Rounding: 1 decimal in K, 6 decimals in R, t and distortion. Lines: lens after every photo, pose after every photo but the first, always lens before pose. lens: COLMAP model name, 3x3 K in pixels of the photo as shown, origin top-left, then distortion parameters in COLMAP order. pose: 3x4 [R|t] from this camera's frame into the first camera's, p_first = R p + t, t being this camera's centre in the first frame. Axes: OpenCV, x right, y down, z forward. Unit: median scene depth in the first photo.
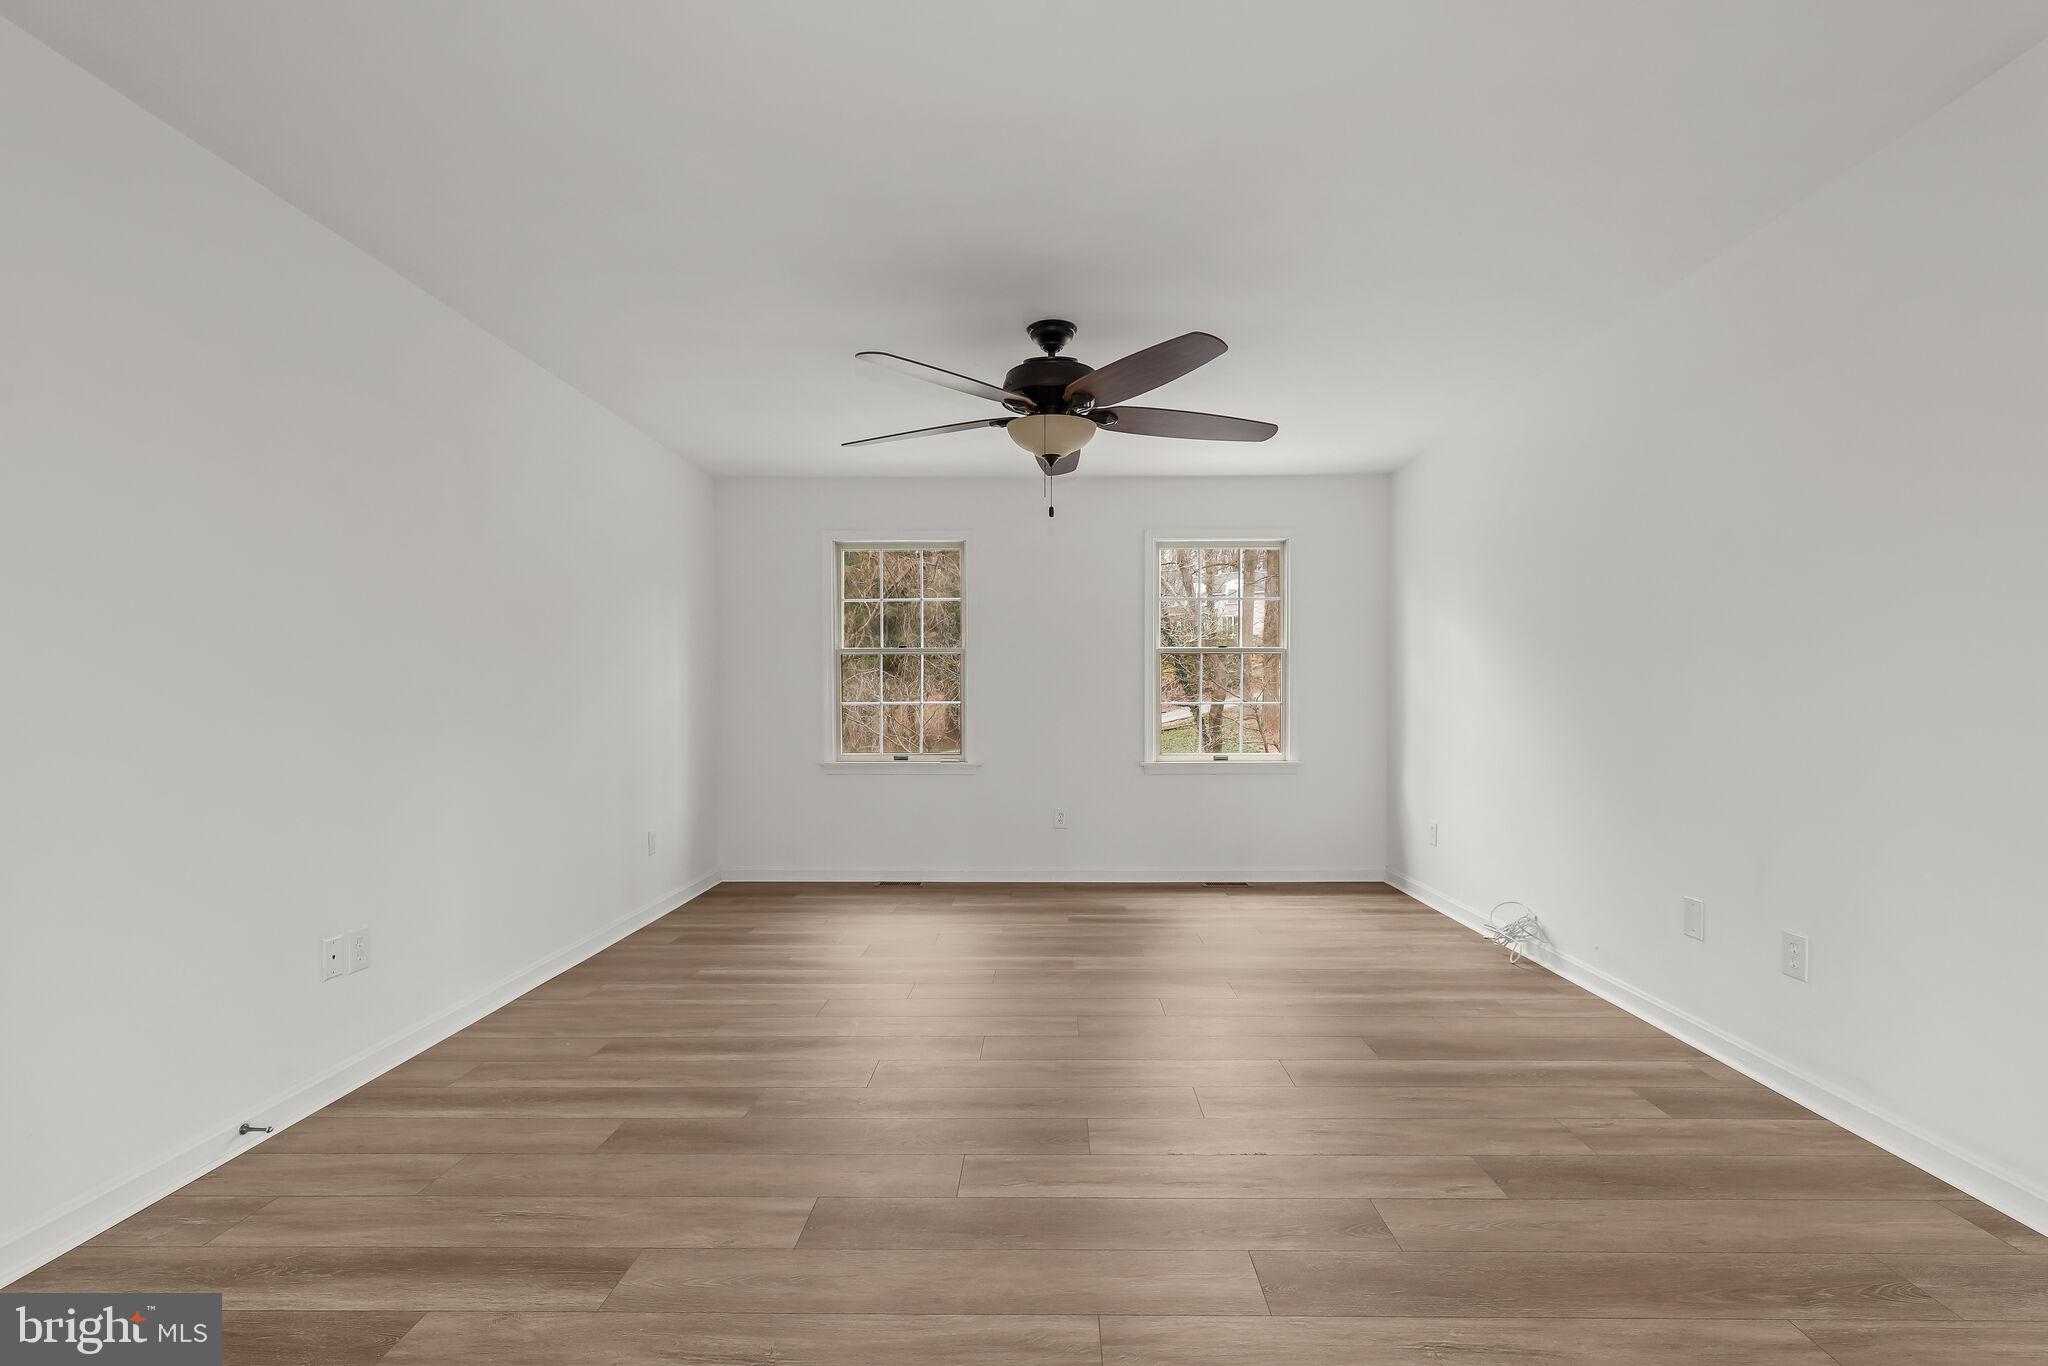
lens RADIAL K [[933.5, 0, 1034.5], [0, 933.5, 690.8], [0, 0, 1]] dist [-0.000047, 0.000659]
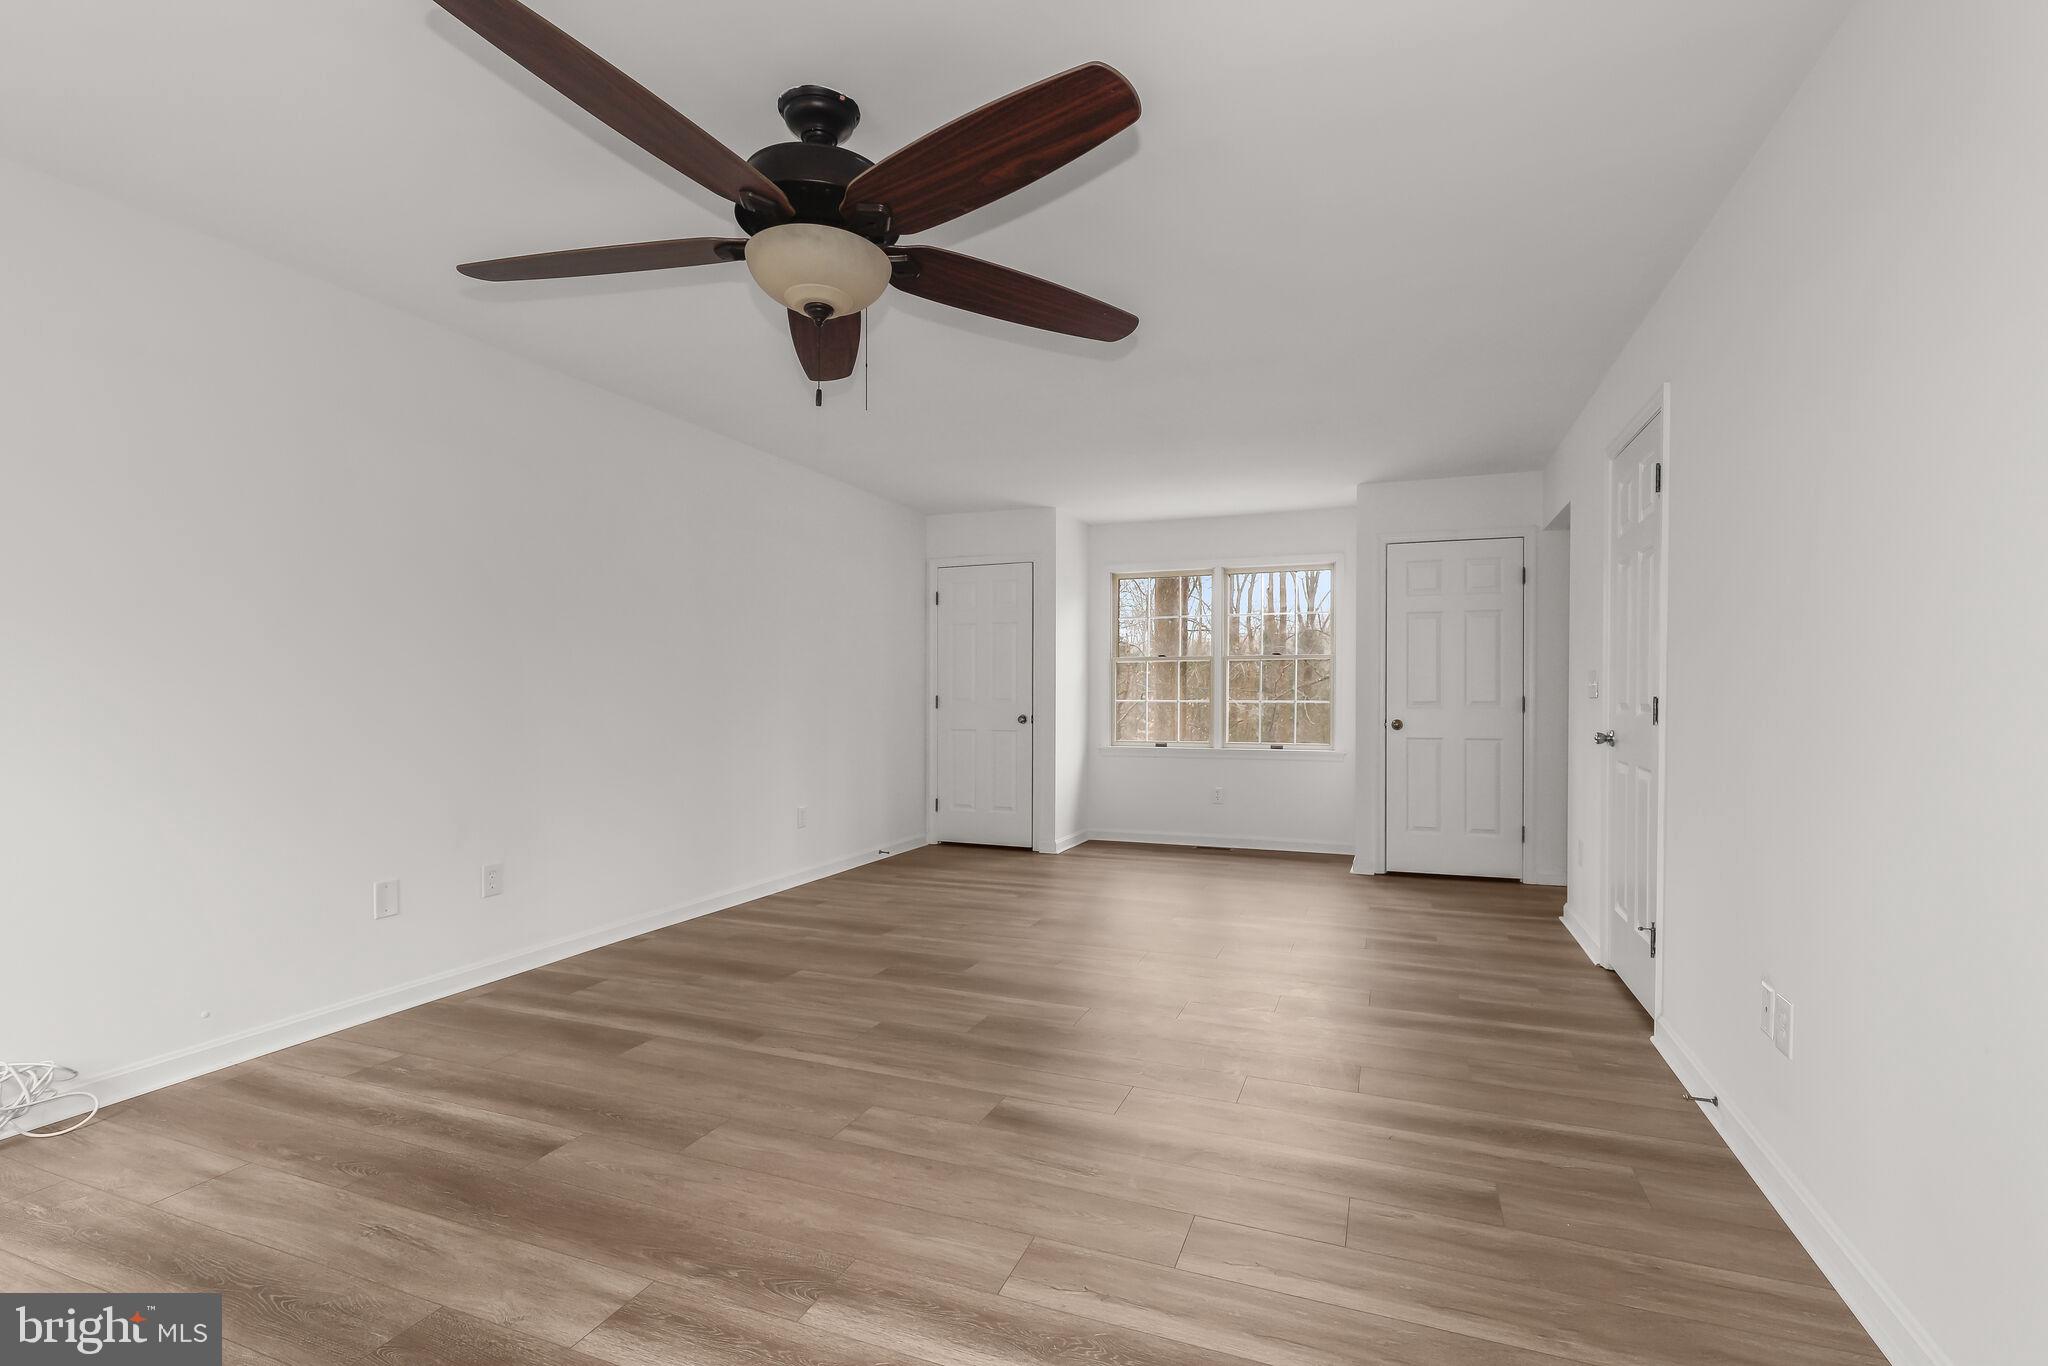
lens RADIAL K [[933.5, 0, 1034.5], [0, 933.5, 690.8], [0, 0, 1]] dist [-0.000047, 0.000659]
pose [[-0.937289, 0.003993, 0.348529, -0.419420], [0.000316, 0.999944, -0.010607, 0.013602], [-0.348552, -0.009831, -0.937238, 1.931461]]
